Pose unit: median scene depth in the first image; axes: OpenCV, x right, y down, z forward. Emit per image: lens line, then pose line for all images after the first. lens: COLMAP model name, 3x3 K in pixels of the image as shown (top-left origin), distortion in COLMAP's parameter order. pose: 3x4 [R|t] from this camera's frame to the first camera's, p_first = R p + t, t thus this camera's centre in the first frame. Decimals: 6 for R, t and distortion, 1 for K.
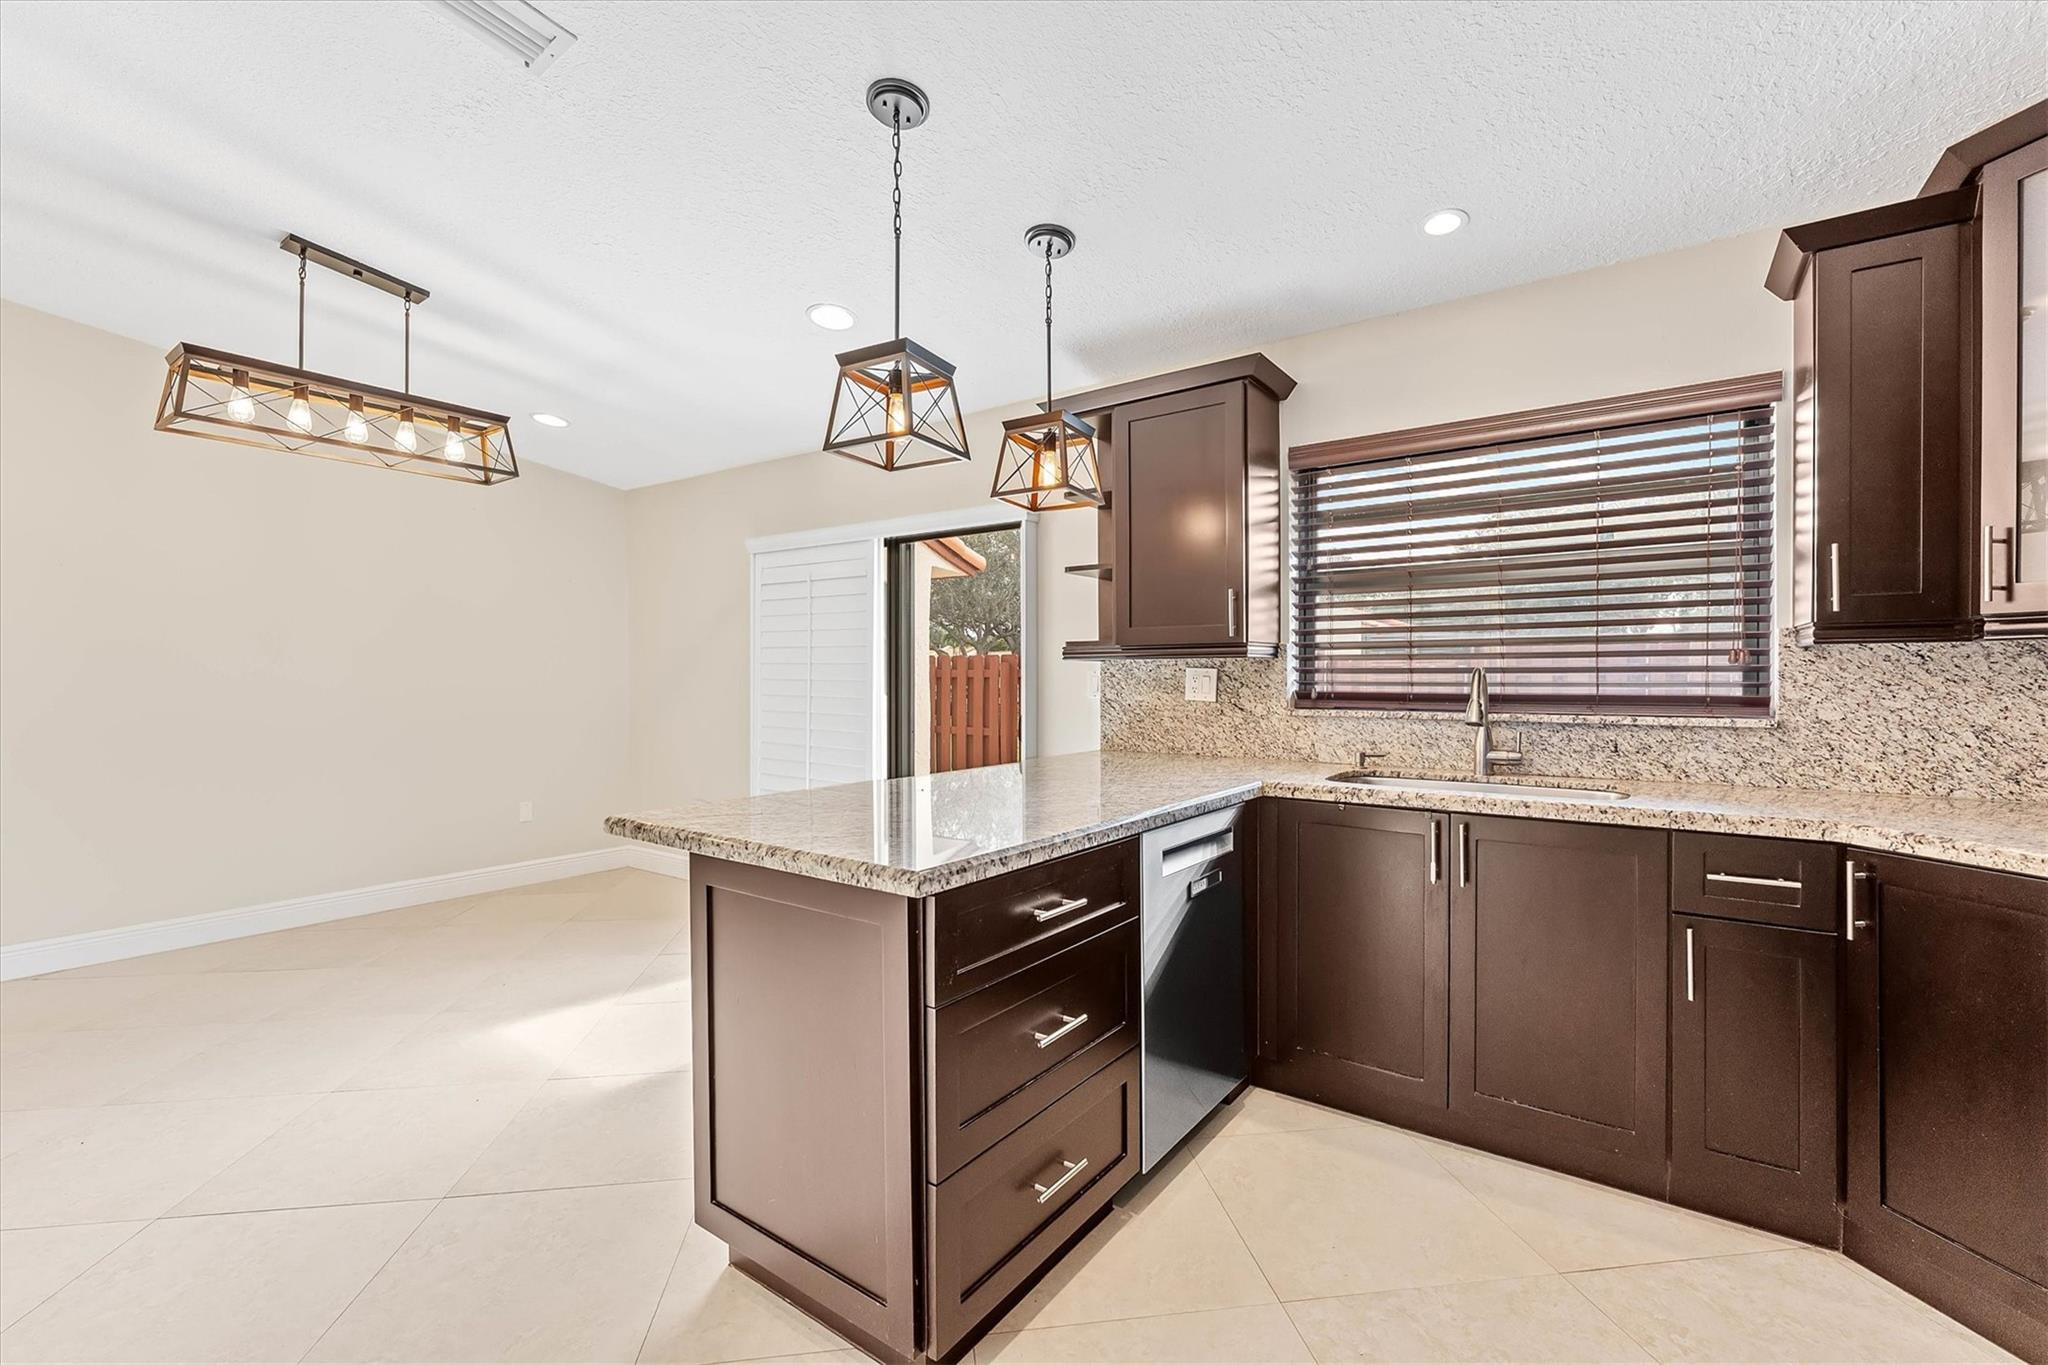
lens RADIAL K [[855.7, 0, 1027.5], [0, 855.7, 672.1], [0, 0, 1]] dist [-0.009008, 0.000273]
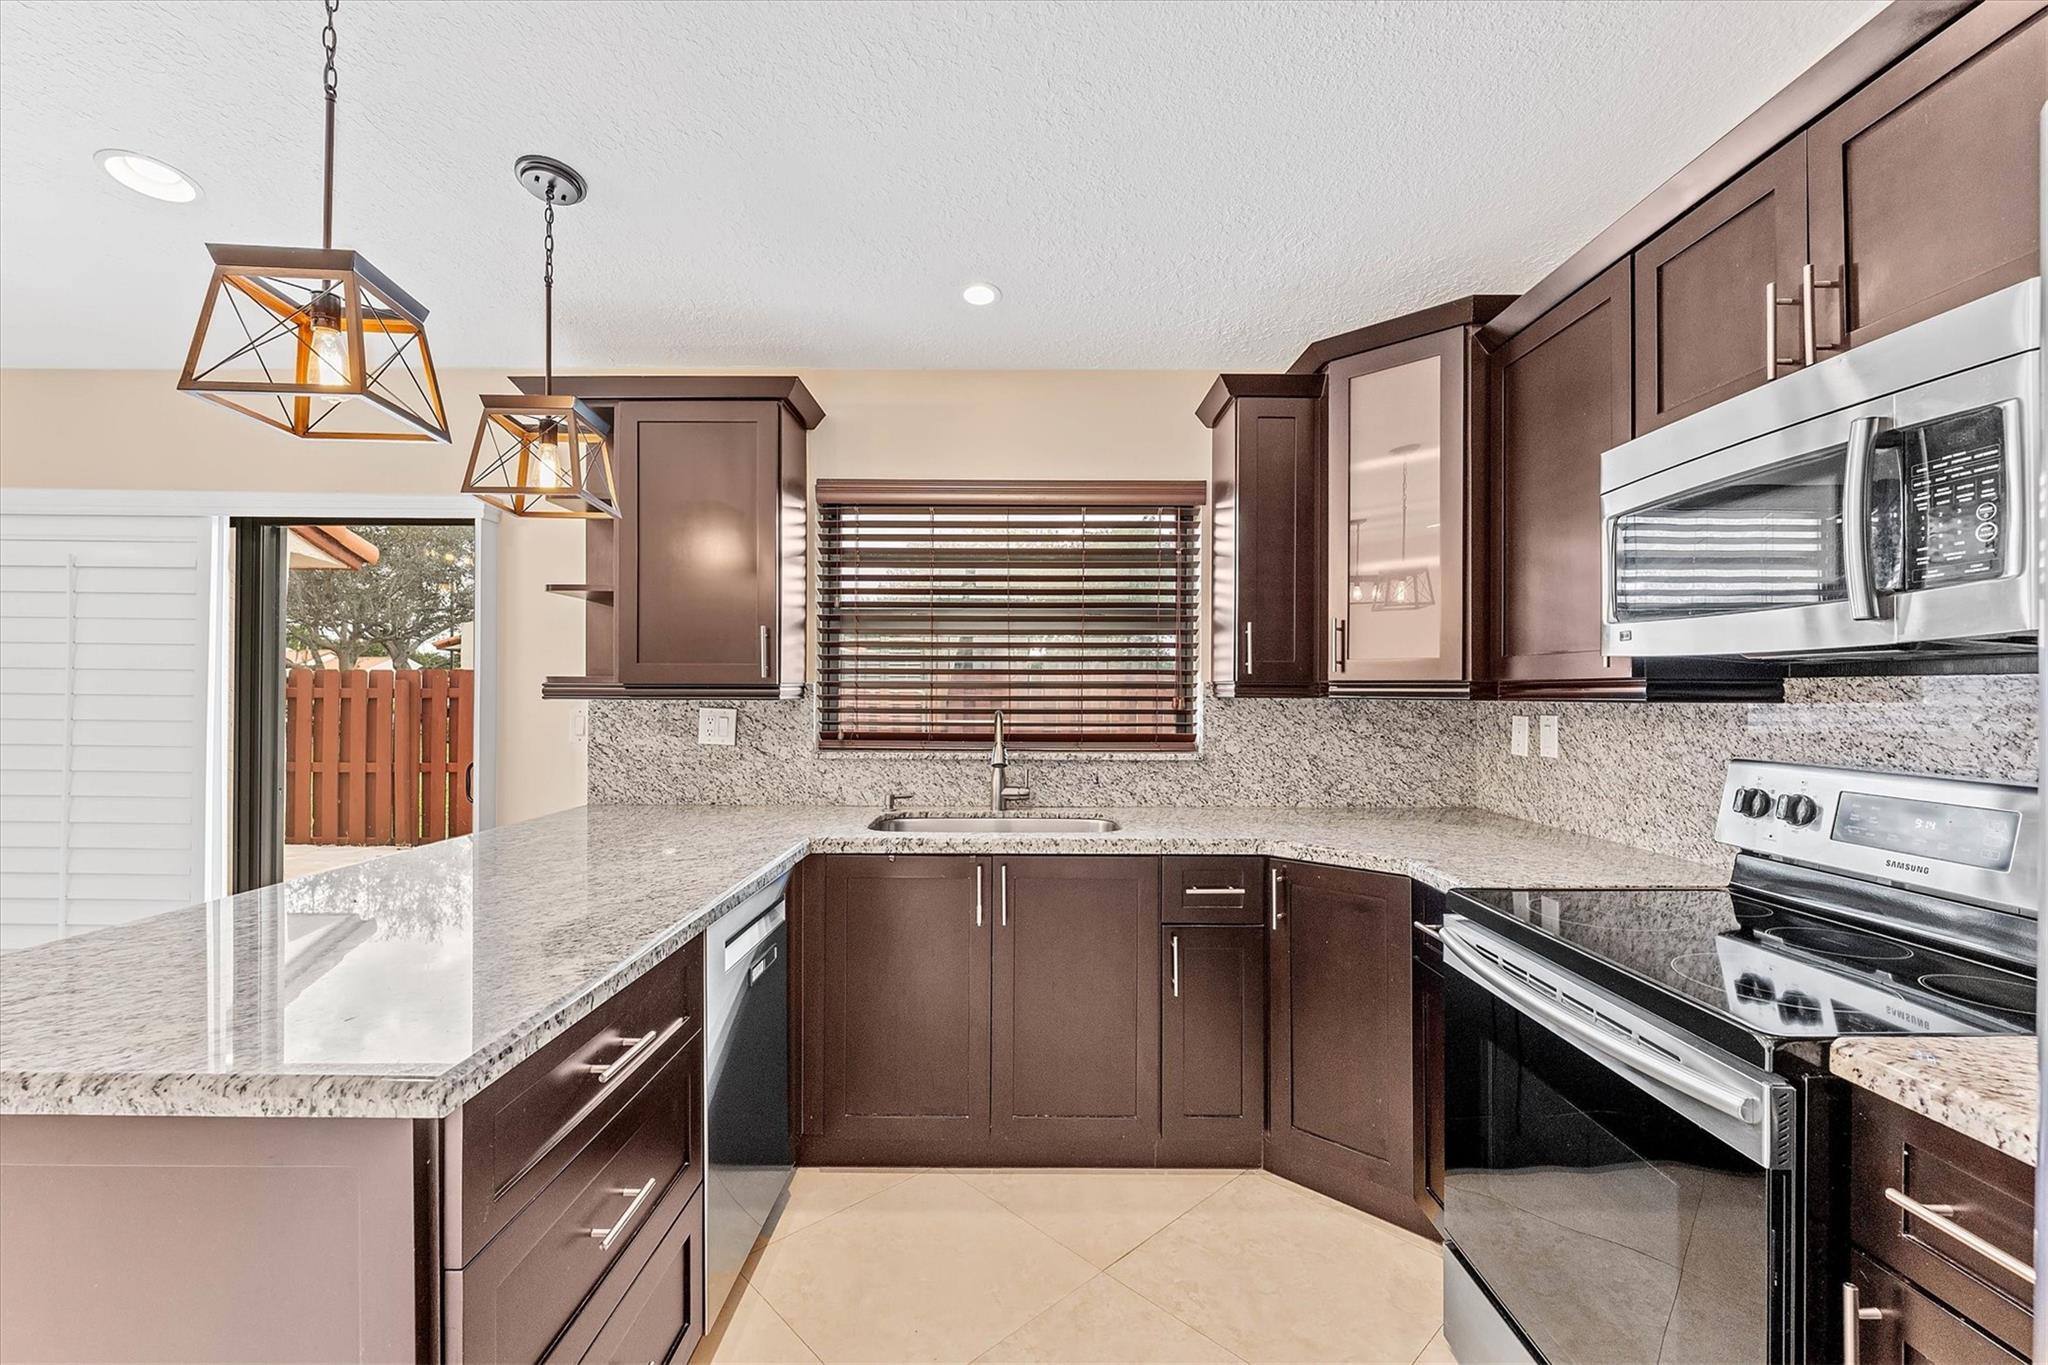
lens RADIAL K [[849.7, 0, 1024.0], [0, 849.7, 682.5], [0, 0, 1]] dist [-0.007859, 0.000662]
pose [[0.811721, 0.011131, 0.583939, -0.073659], [-0.008079, 0.999937, -0.007831, -0.034272], [-0.583989, 0.001639, 0.811760, 0.104782]]
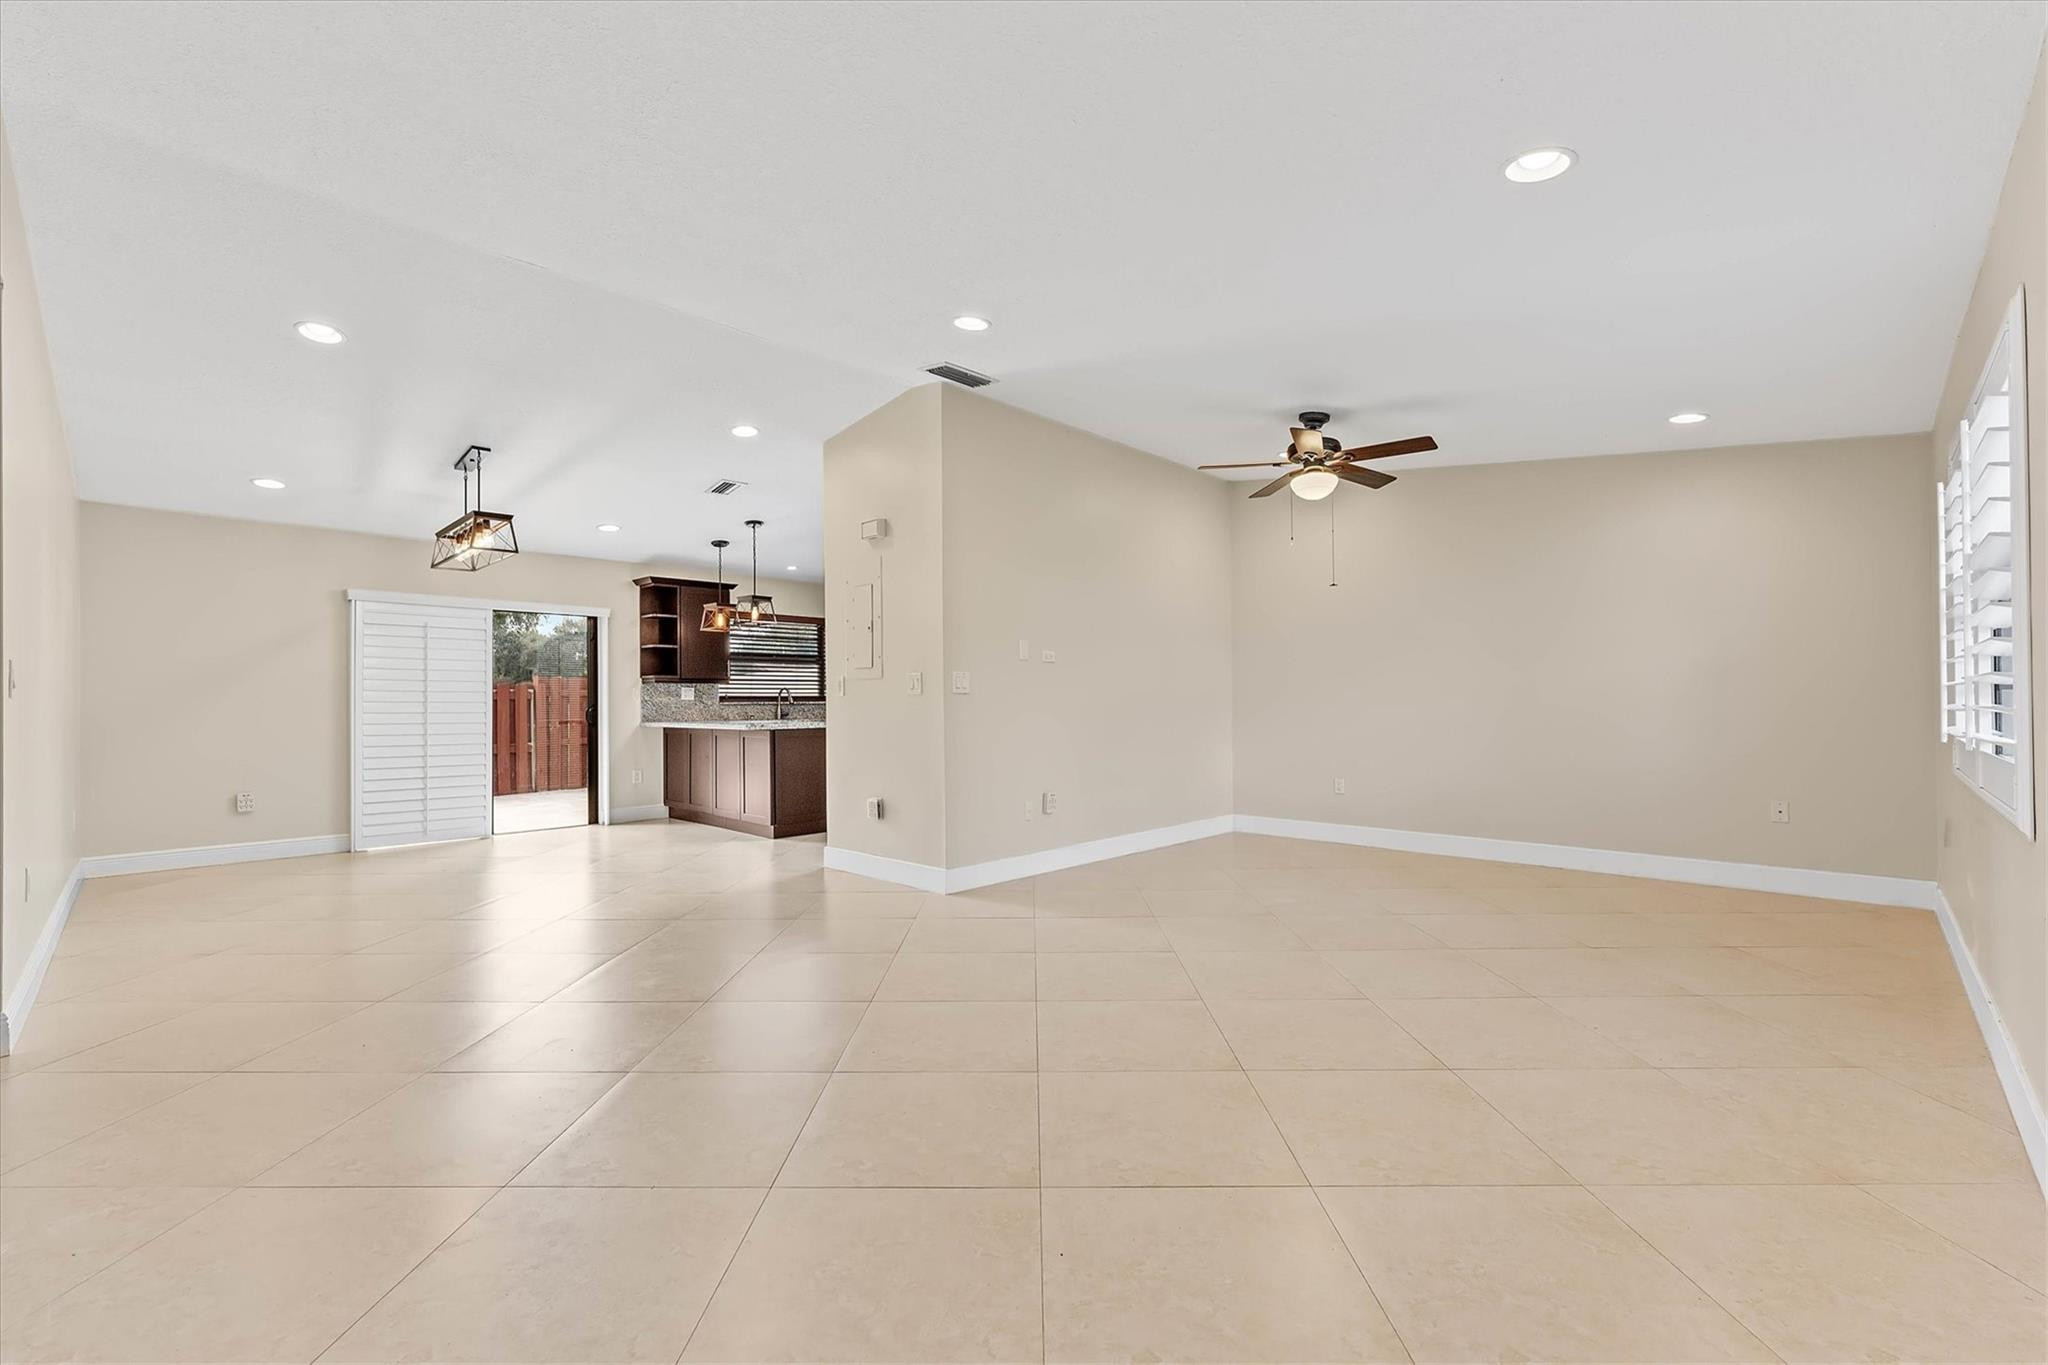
lens RADIAL K [[835.2, 0, 1002.4], [0, 835.2, 706.2], [0, 0, 1]] dist [-0.002661, -0.000292]
pose [[0.175808, -0.010491, 0.984368, -2.688452], [-0.005349, 0.999918, 0.011612, 0.022555], [-0.984410, -0.007307, 0.175738, -0.495336]]
